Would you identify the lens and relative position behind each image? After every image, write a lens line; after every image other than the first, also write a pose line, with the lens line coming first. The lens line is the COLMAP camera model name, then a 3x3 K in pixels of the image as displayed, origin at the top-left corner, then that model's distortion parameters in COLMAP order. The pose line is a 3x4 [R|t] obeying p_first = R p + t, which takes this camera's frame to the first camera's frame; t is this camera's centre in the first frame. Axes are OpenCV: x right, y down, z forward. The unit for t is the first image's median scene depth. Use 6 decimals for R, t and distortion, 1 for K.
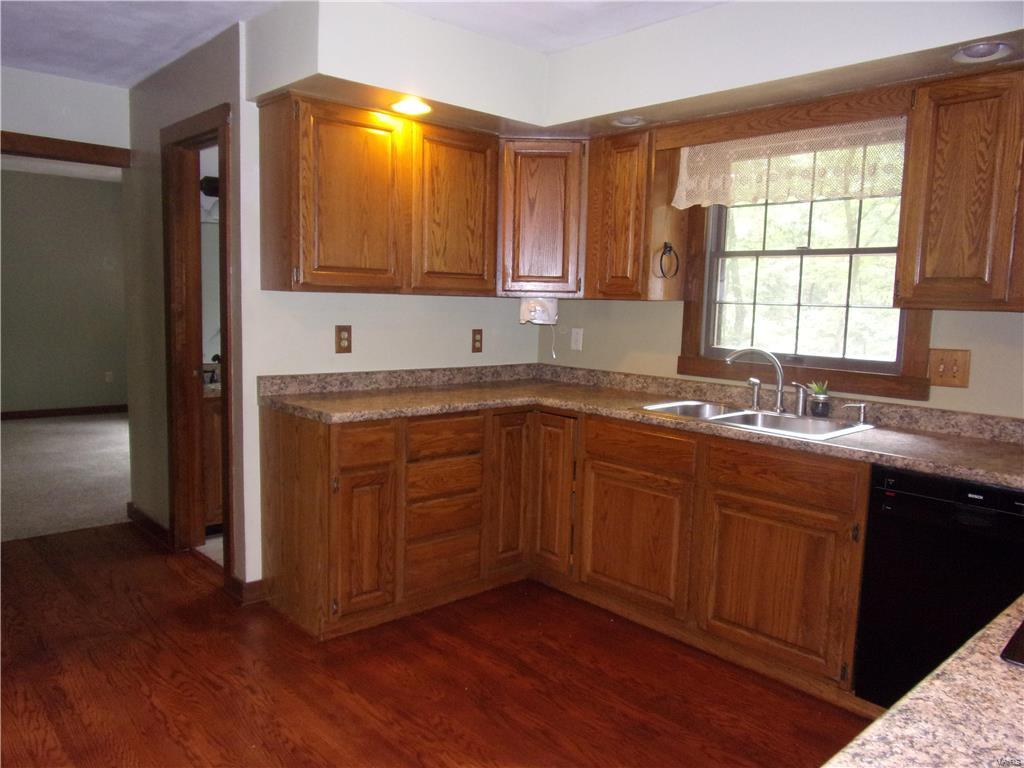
lens RADIAL K [[764.8, 0, 512.0], [0, 764.8, 384.0], [0, 0, 1]] dist [-0.006099, -0.001965]
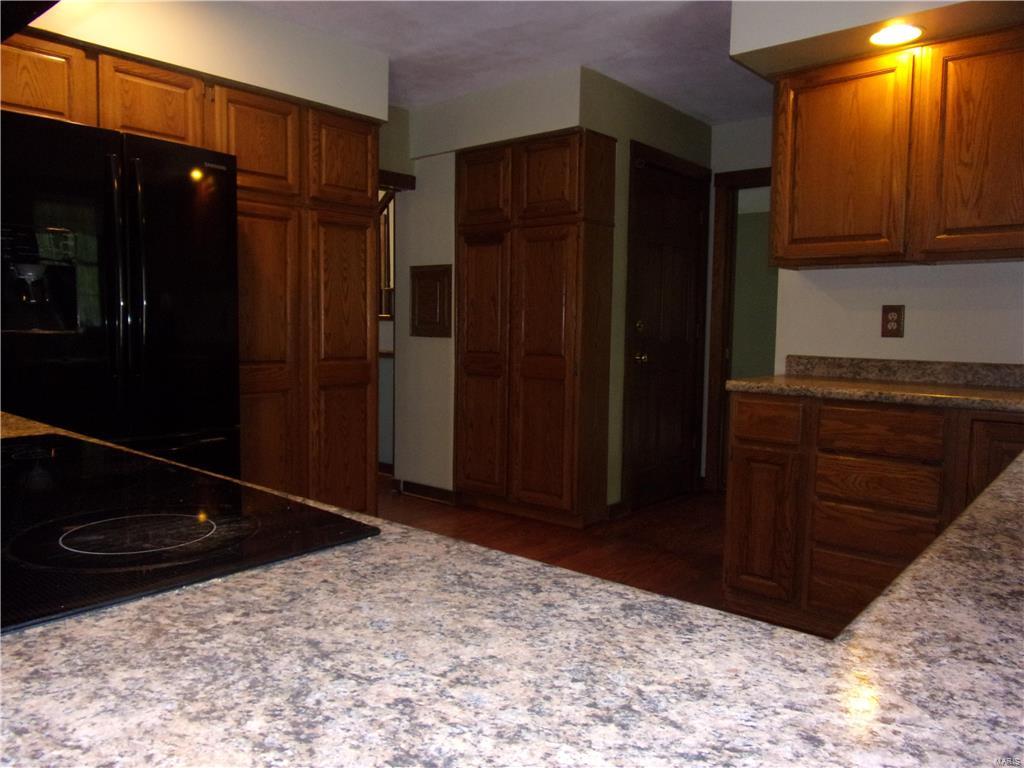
lens RADIAL K [[764.8, 0, 512.0], [0, 764.8, 384.0], [0, 0, 1]] dist [-0.006099, -0.001965]
pose [[0.120591, 0.051258, -0.991378, 0.616381], [-0.121427, 0.991928, 0.036517, 0.034458], [0.985248, 0.115977, 0.125842, 0.487319]]
